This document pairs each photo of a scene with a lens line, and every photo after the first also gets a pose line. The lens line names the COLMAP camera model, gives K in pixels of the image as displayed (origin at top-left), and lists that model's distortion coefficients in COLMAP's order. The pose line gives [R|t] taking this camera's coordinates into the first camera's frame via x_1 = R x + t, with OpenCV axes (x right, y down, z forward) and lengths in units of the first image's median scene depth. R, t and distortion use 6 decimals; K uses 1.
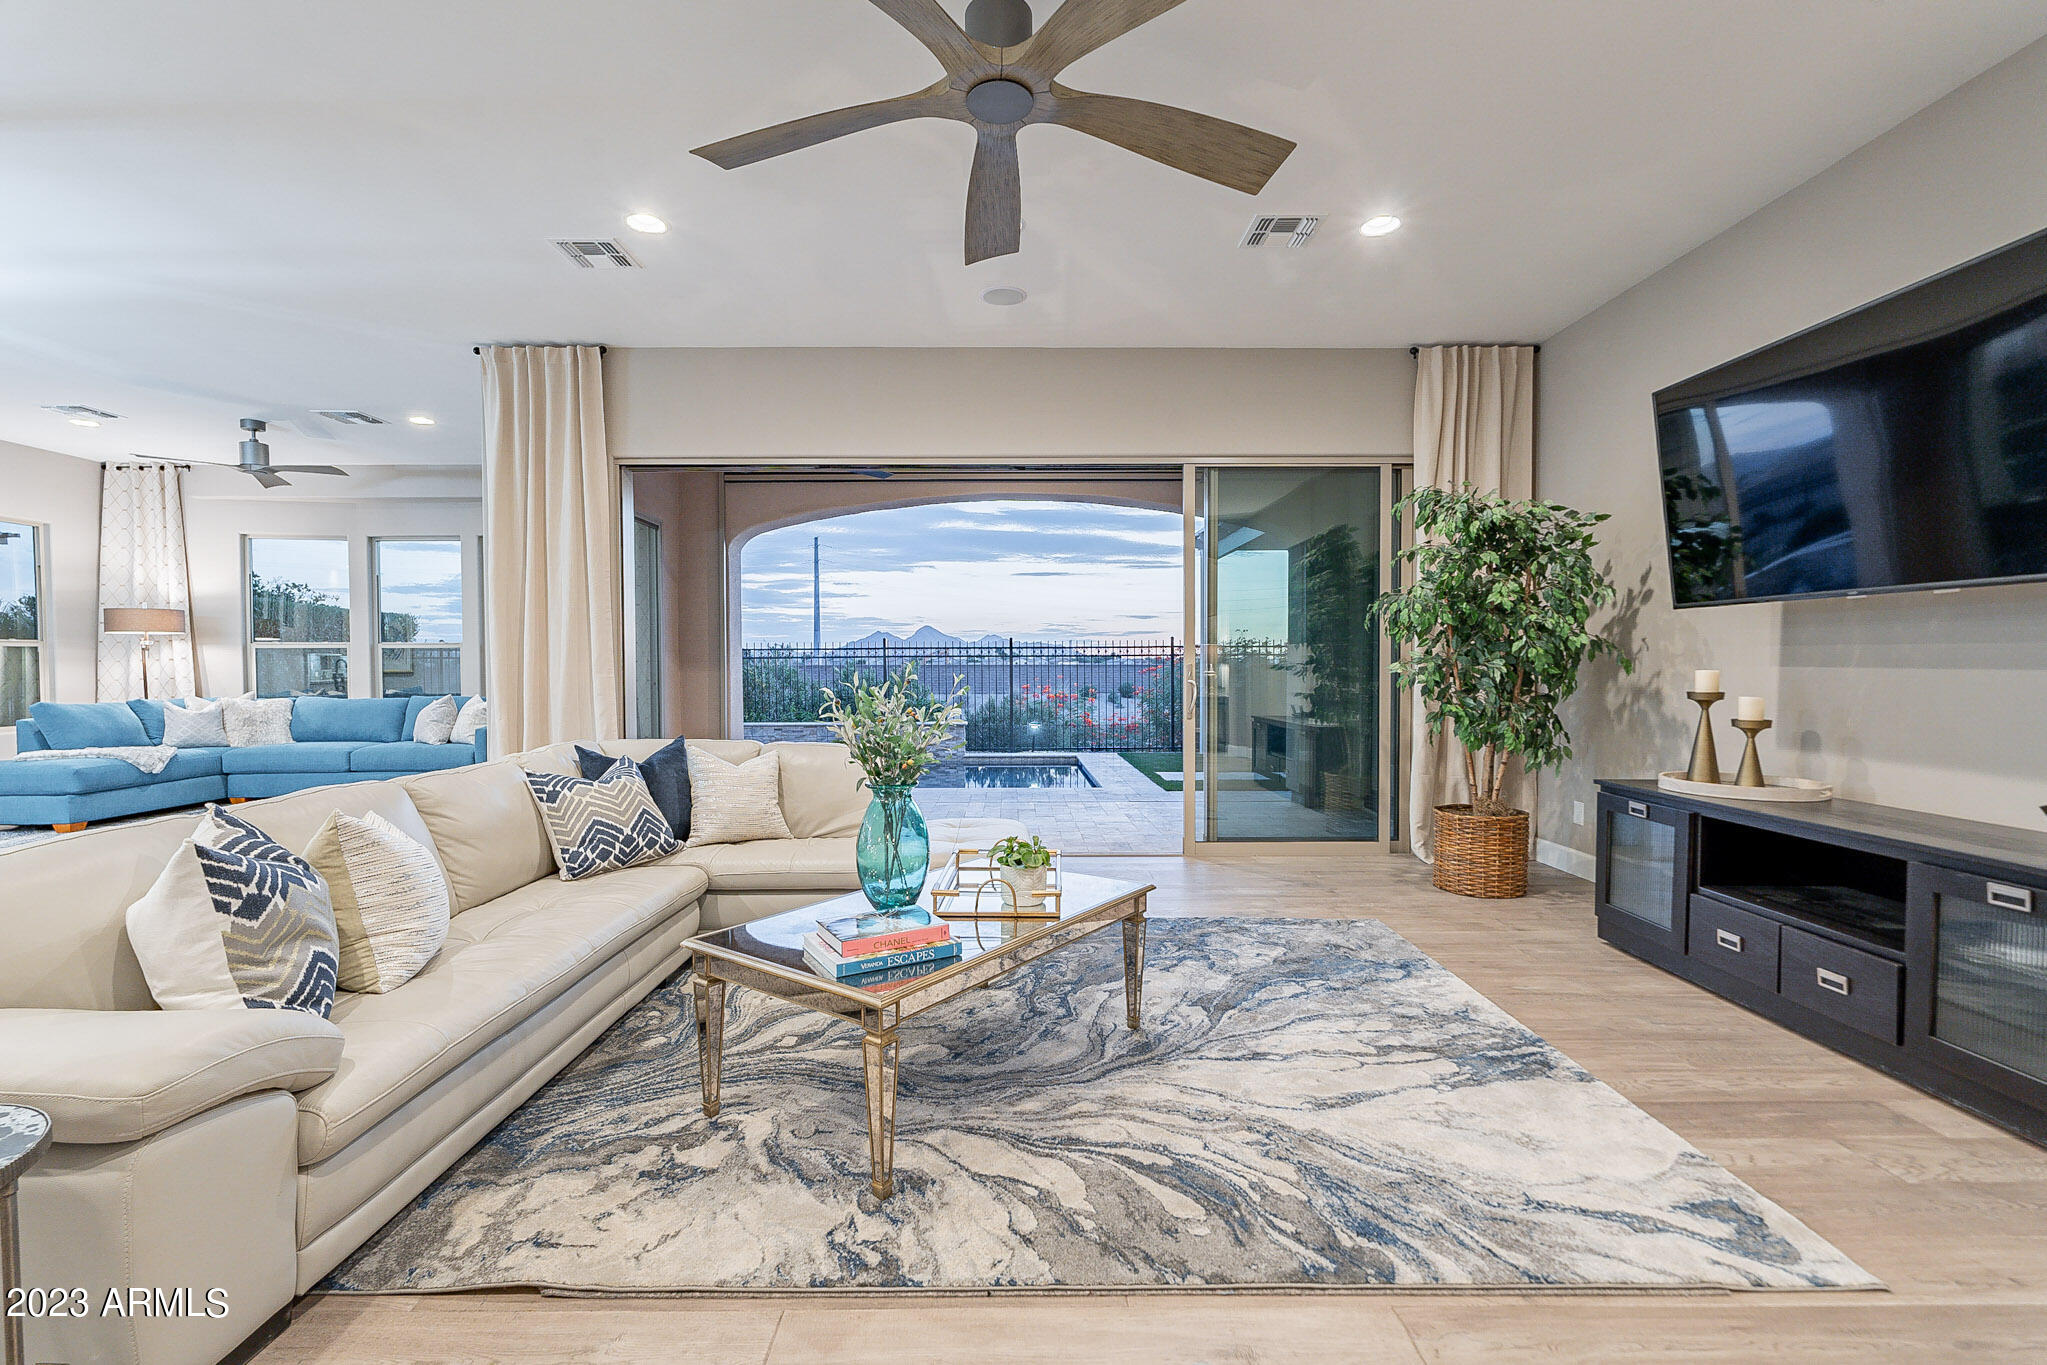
lens RADIAL K [[907.0, 0, 1006.7], [0, 907.0, 680.6], [0, 0, 1]] dist [0.003669, -0.001616]
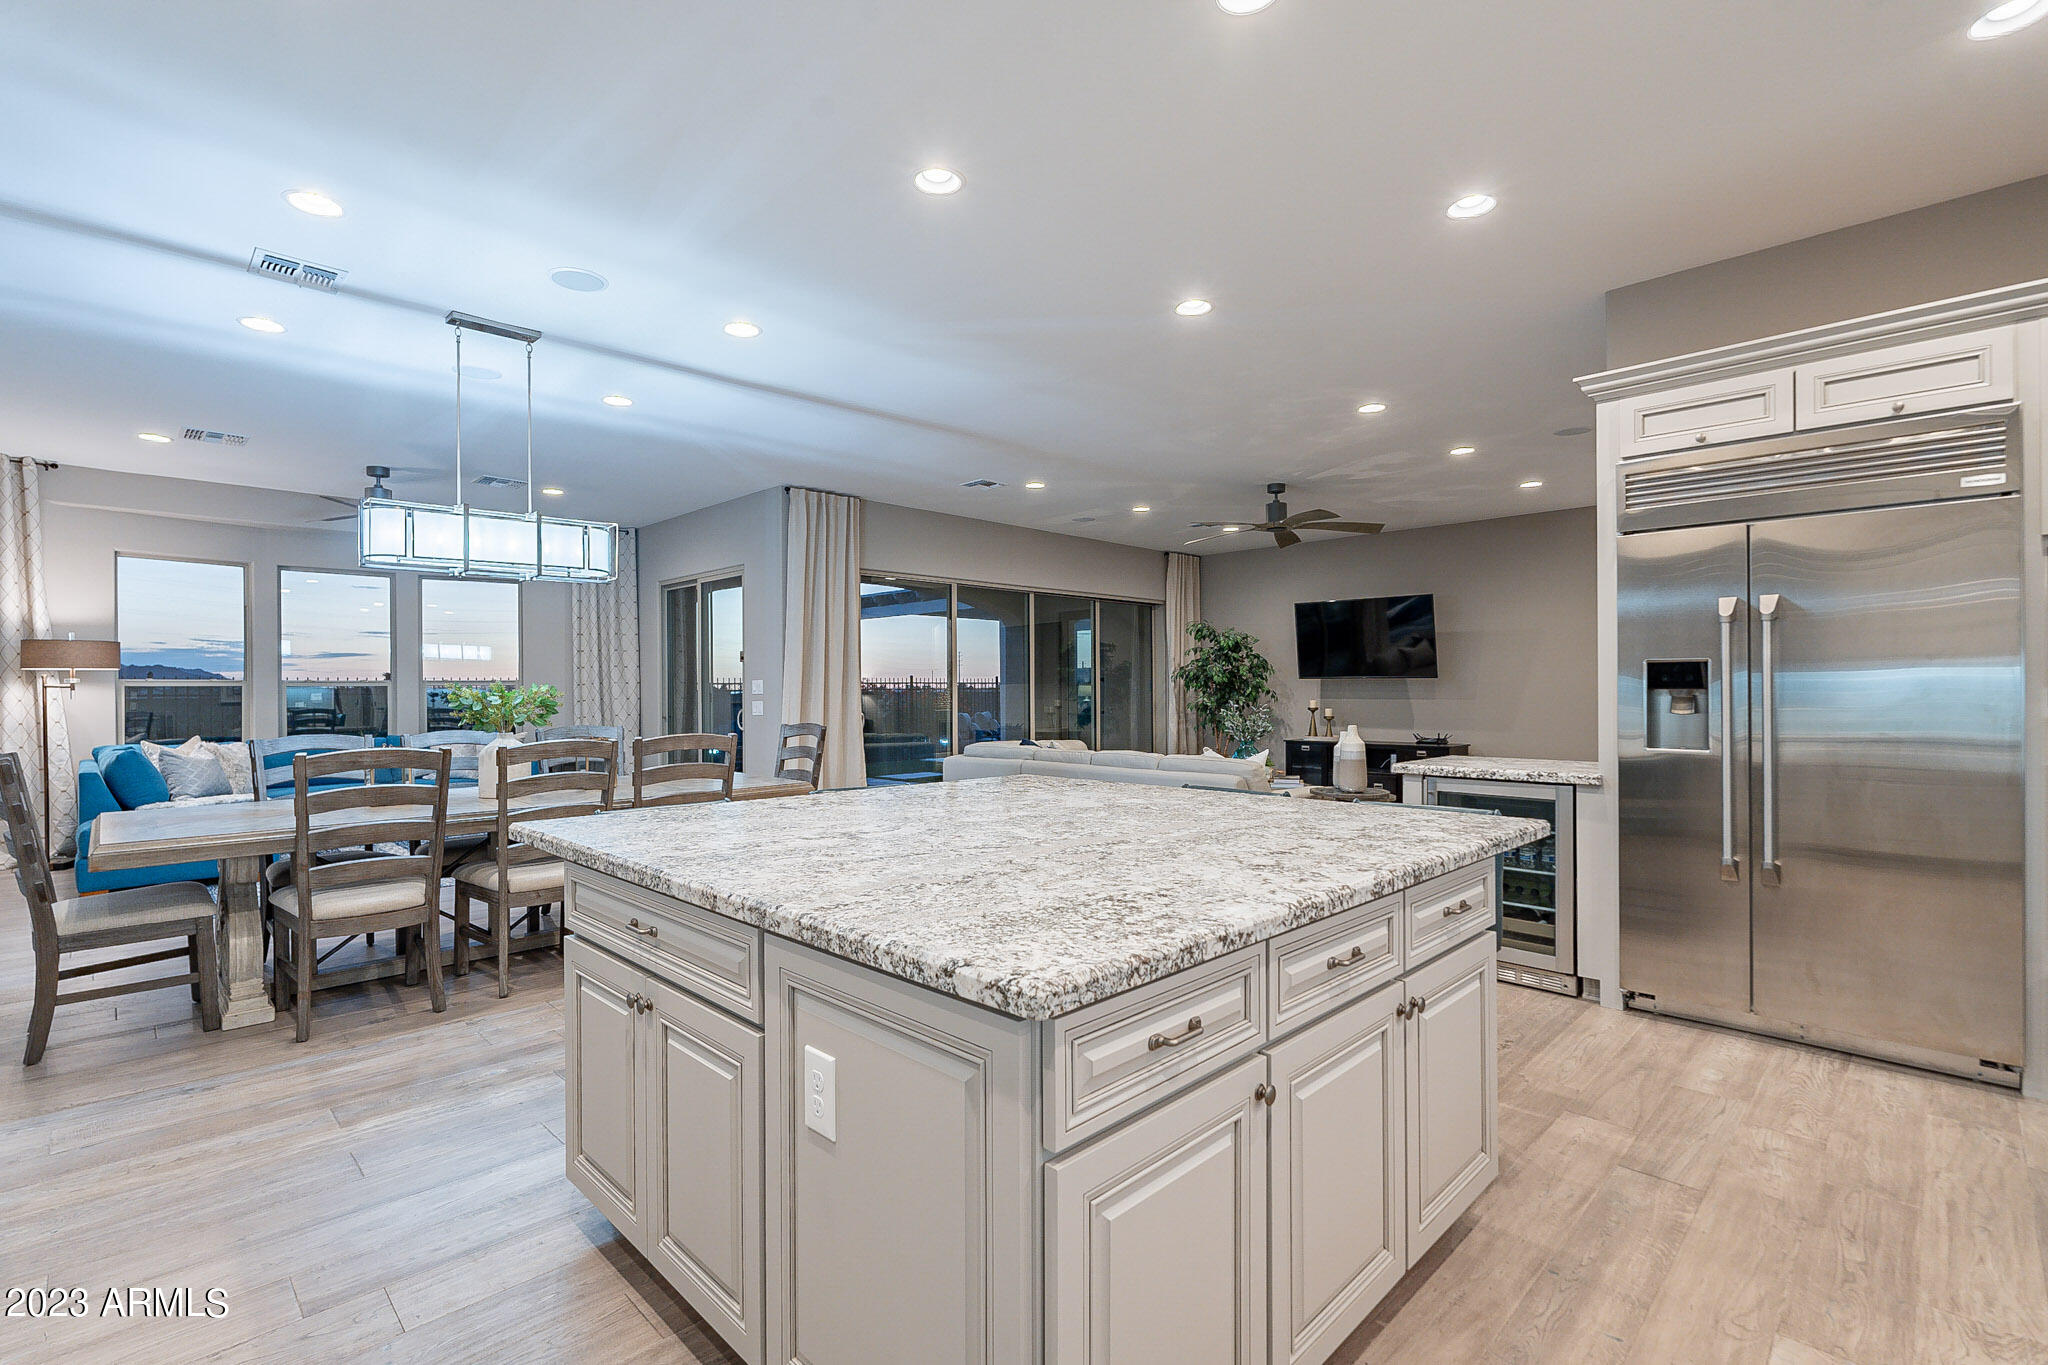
lens RADIAL K [[907.5, 0, 1027.1], [0, 907.5, 685.4], [0, 0, 1]] dist [0.003669, -0.001616]
pose [[0.713372, 0.001857, 0.700783, -2.601422], [0.015680, 0.999704, -0.018612, -0.024929], [-0.700610, 0.024265, 0.713131, -0.601172]]
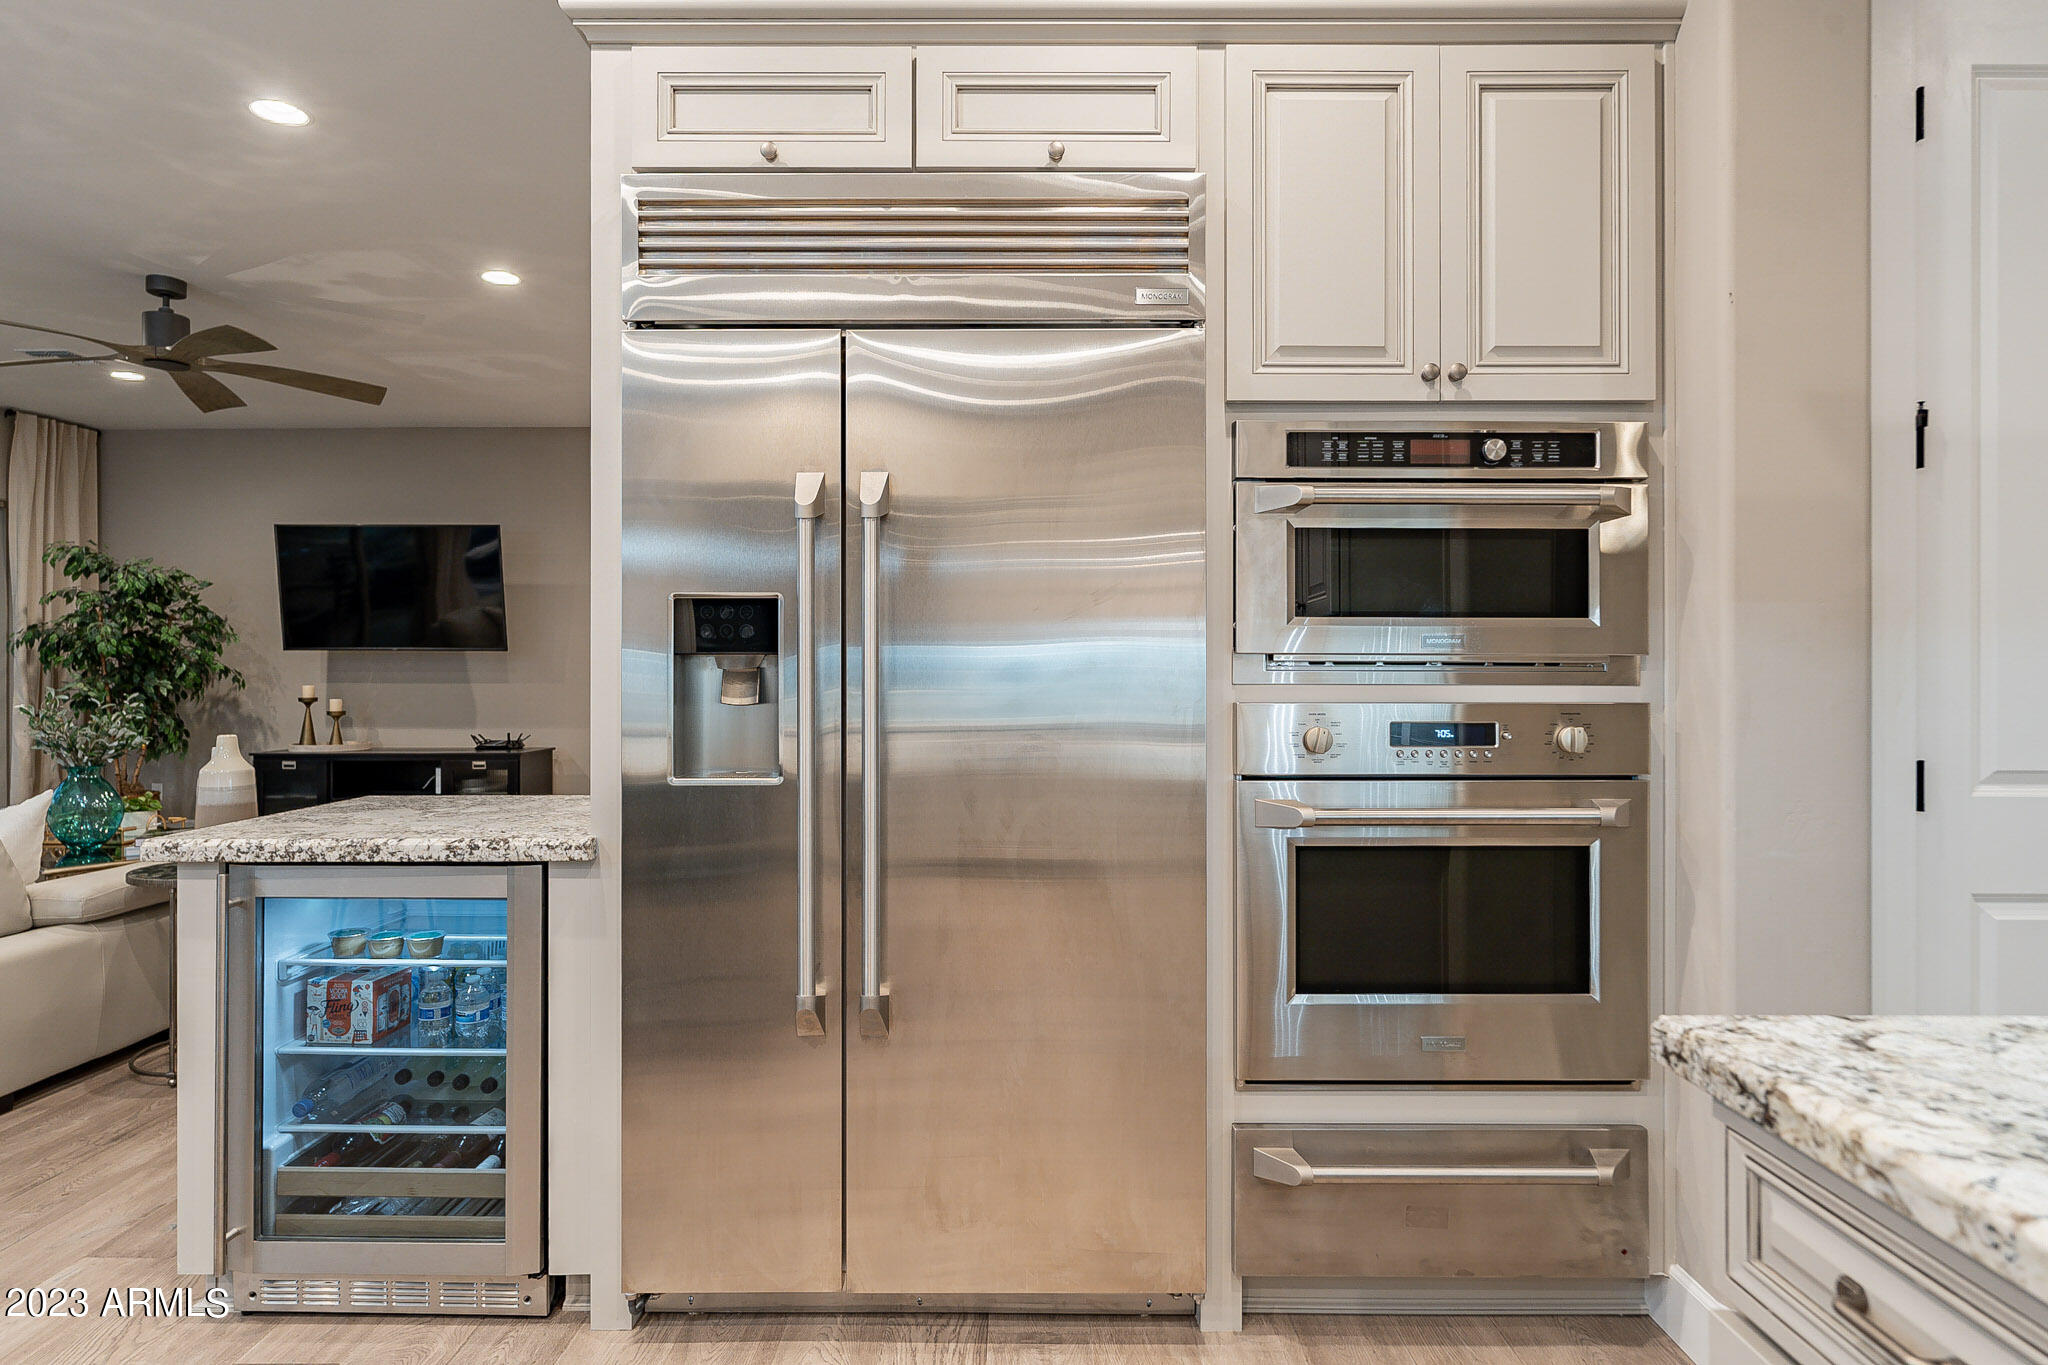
lens RADIAL K [[1083.3, 0, 1016.0], [0, 1083.3, 670.9], [0, 0, 1]] dist [0.001452, 0.002634]
pose [[-0.002380, 0.001501, 0.999996, -1.839807], [0.019475, 0.999809, -0.001454, -0.013251], [-0.999808, 0.019471, -0.002408, -0.530242]]
